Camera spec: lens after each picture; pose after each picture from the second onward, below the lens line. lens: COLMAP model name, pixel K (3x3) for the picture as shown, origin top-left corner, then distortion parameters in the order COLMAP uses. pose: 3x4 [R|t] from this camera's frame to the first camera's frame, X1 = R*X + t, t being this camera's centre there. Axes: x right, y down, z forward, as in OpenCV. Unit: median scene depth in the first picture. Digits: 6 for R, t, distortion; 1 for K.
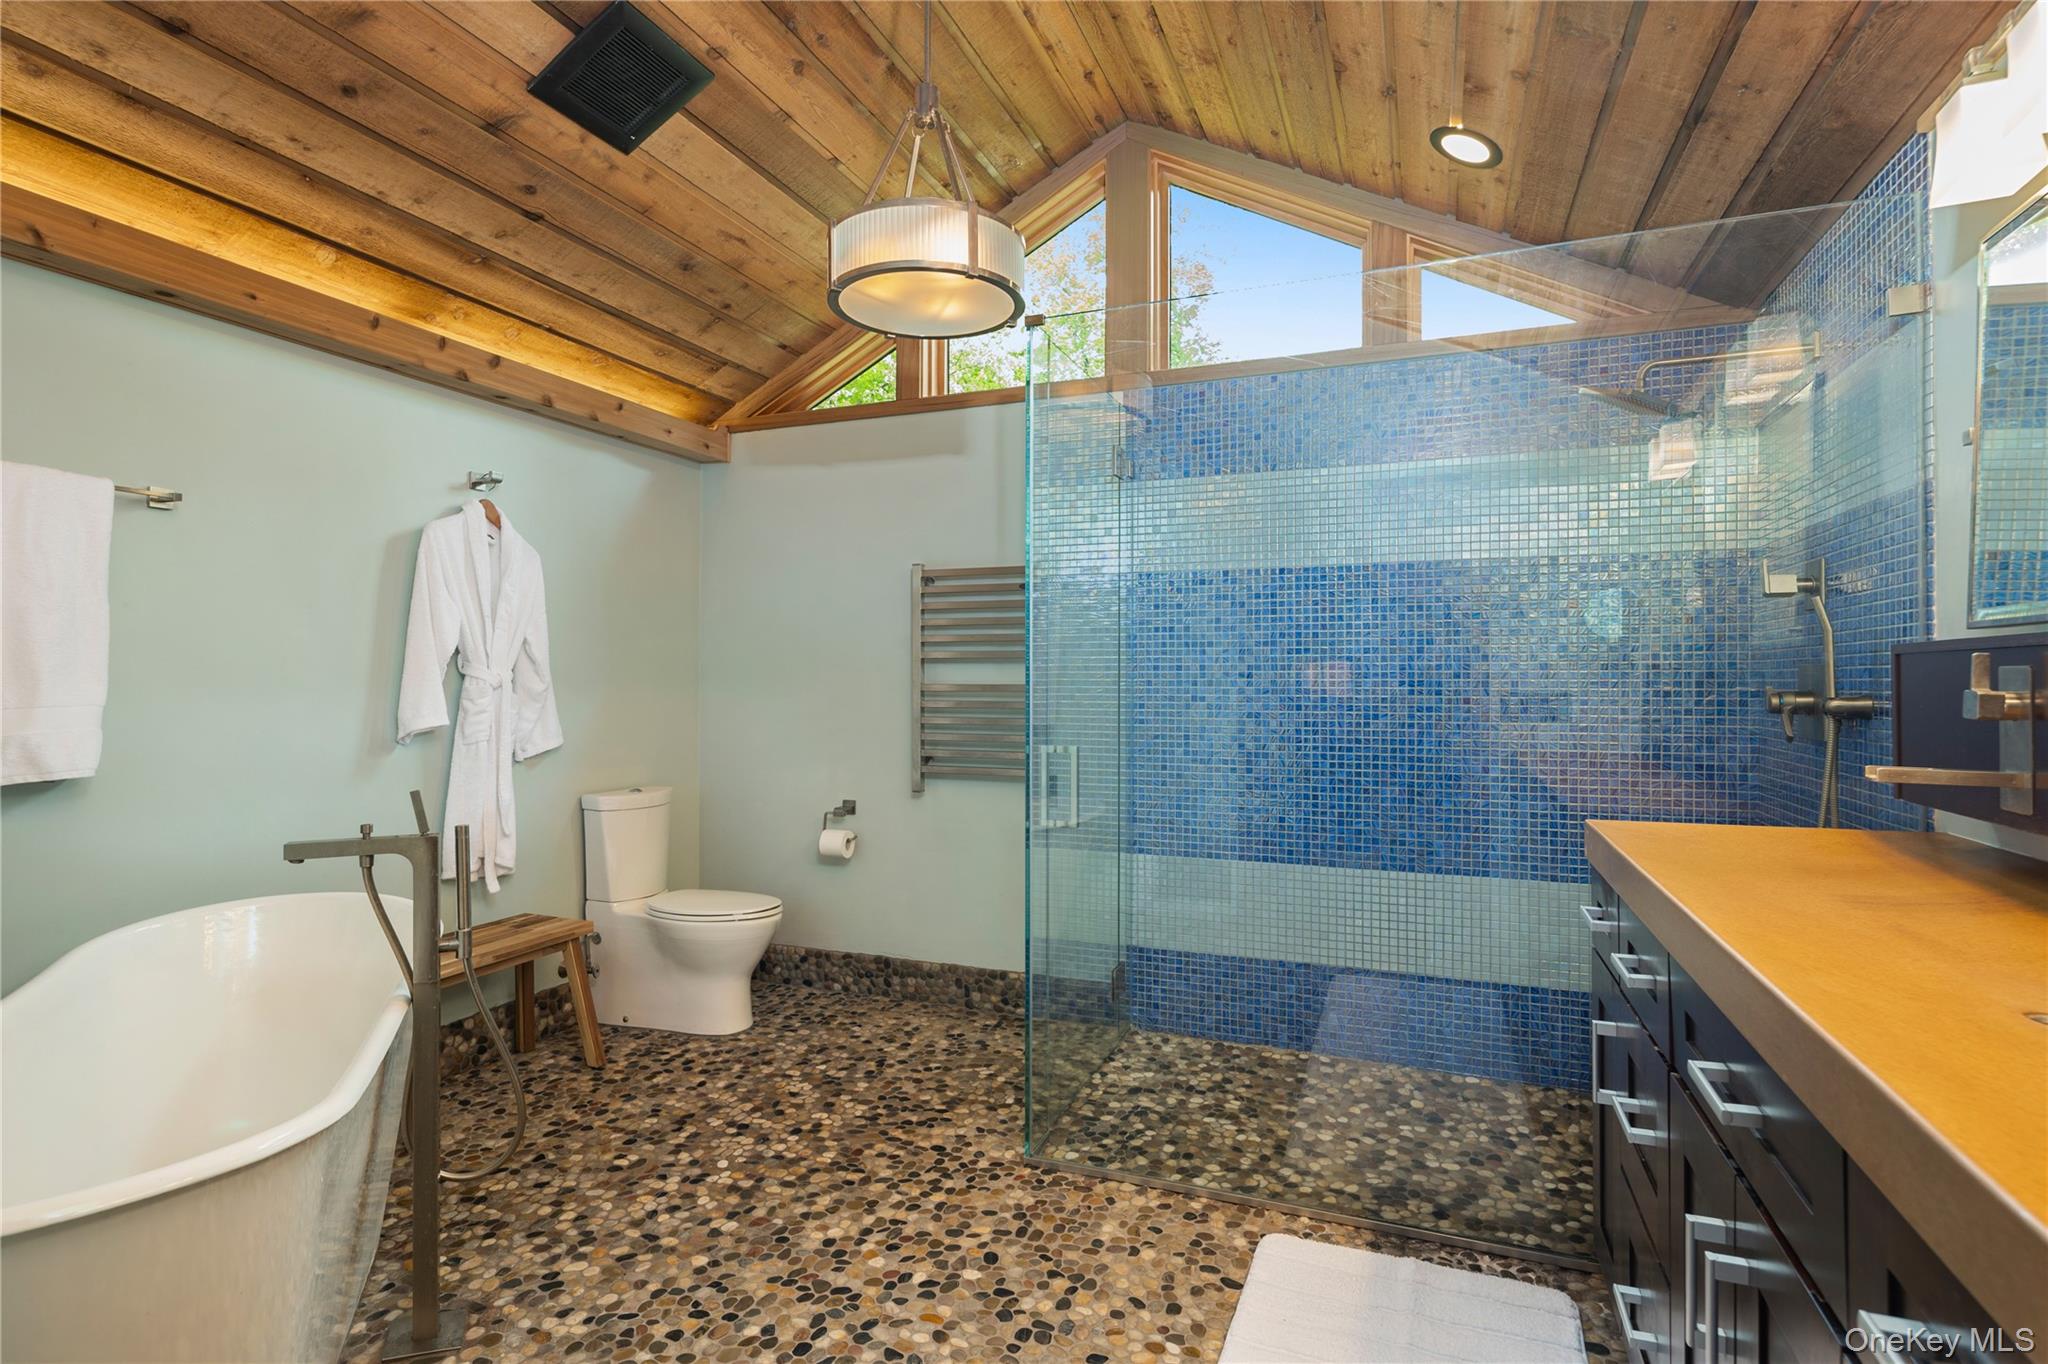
lens RADIAL K [[1032.1, 0, 1024.1], [0, 1032.1, 681.1], [0, 0, 1]] dist [0.001252, 0.000280]
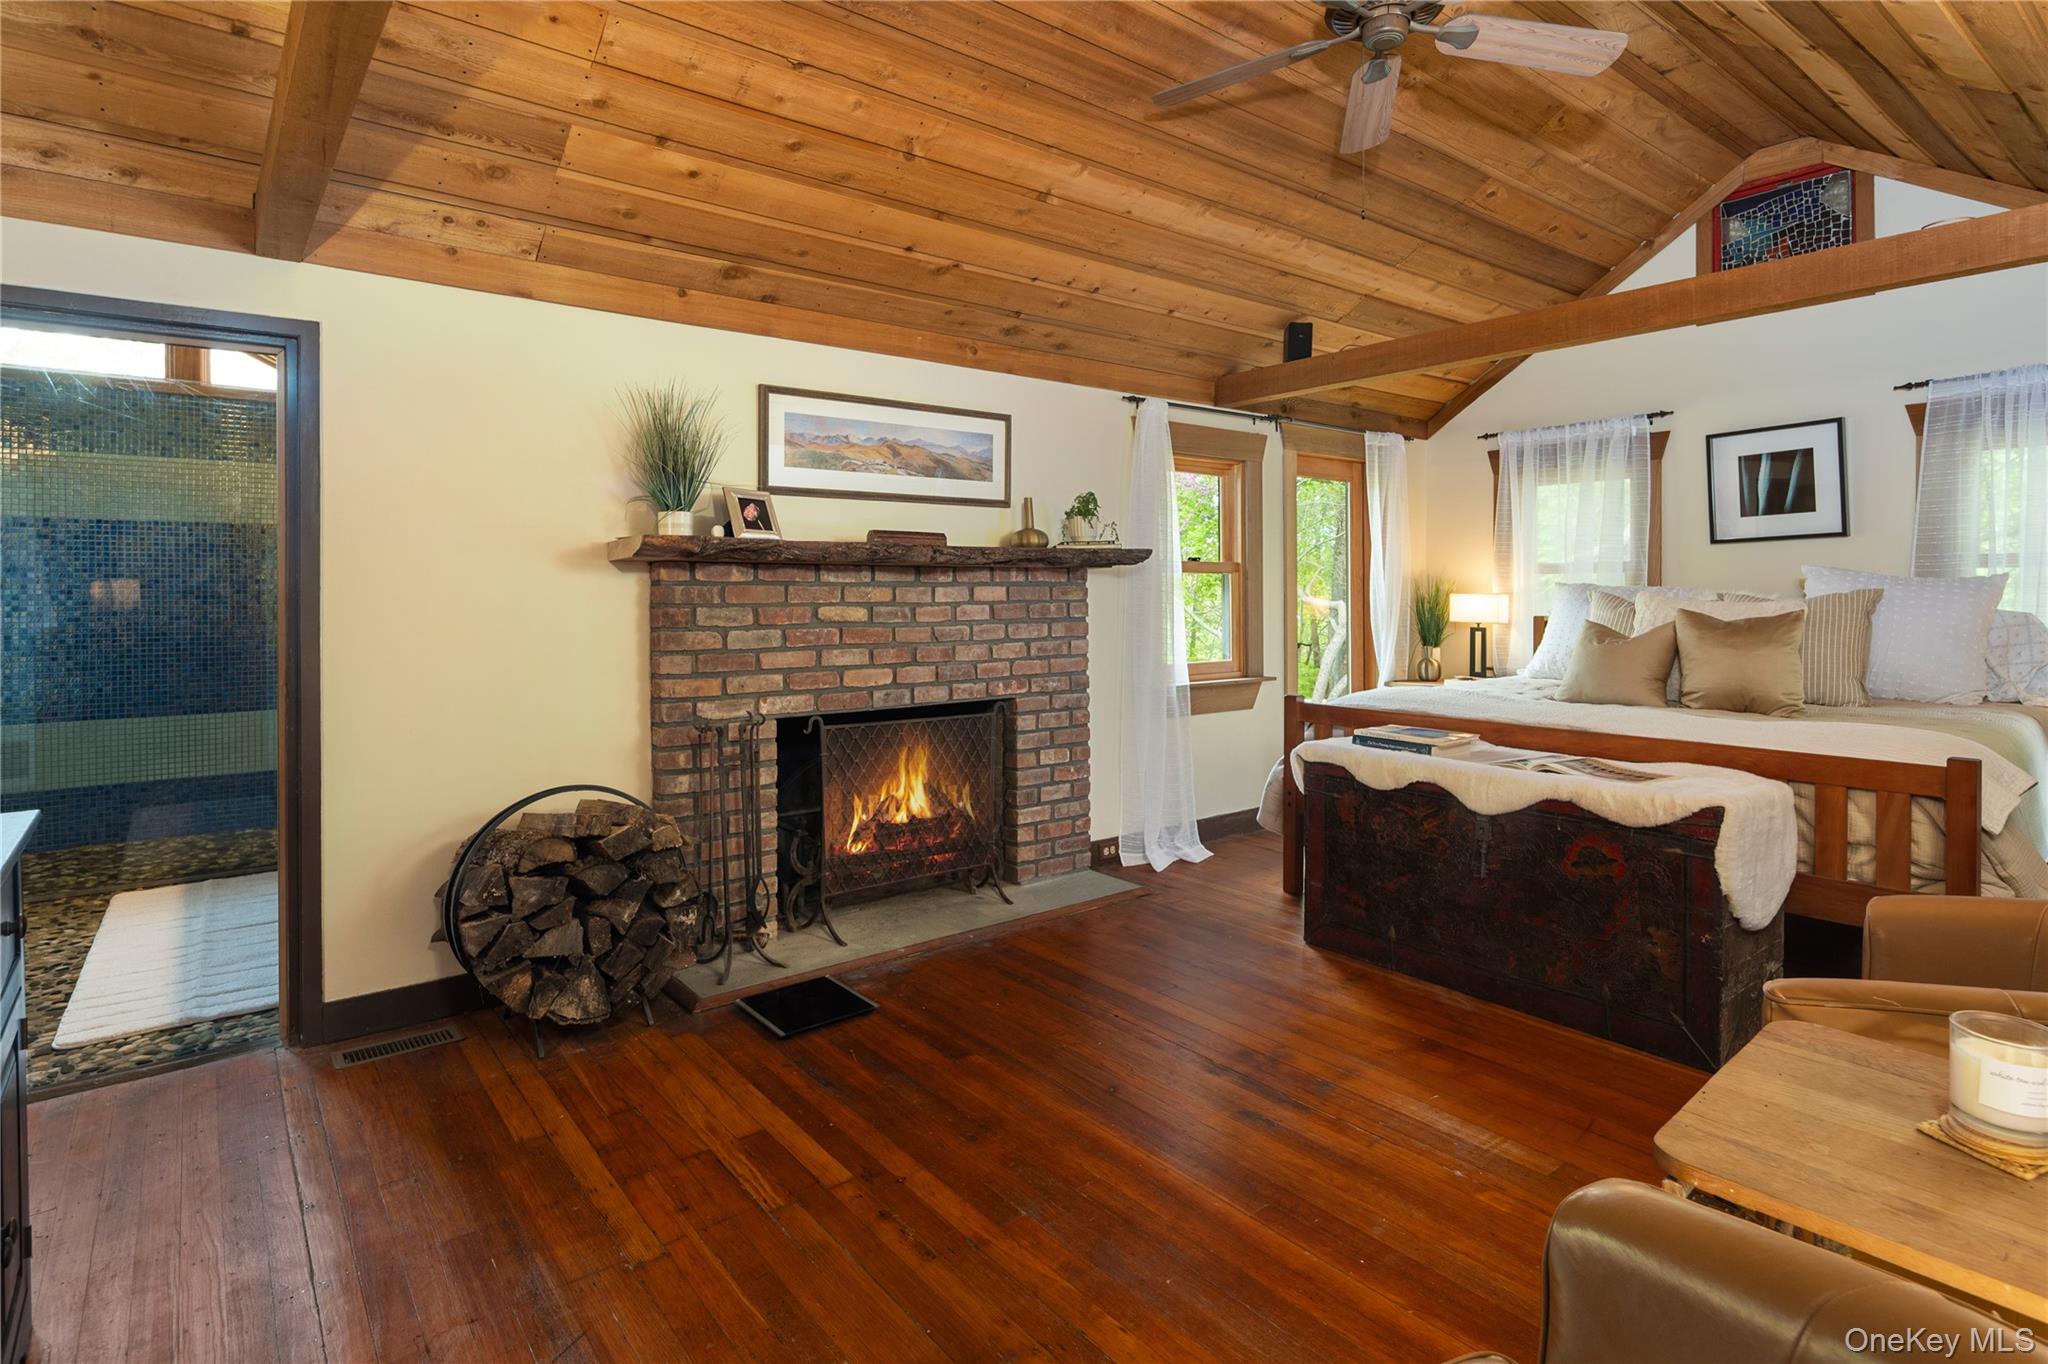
lens RADIAL K [[1032.1, 0, 1031.9], [0, 1032.1, 587.6], [0, 0, 1]] dist [0.001252, 0.000280]
pose [[0.503850, -0.001737, 0.863789, -0.354190], [0.004647, 0.999989, -0.000700, -0.005000], [-0.863779, 0.004367, 0.503853, -0.893534]]
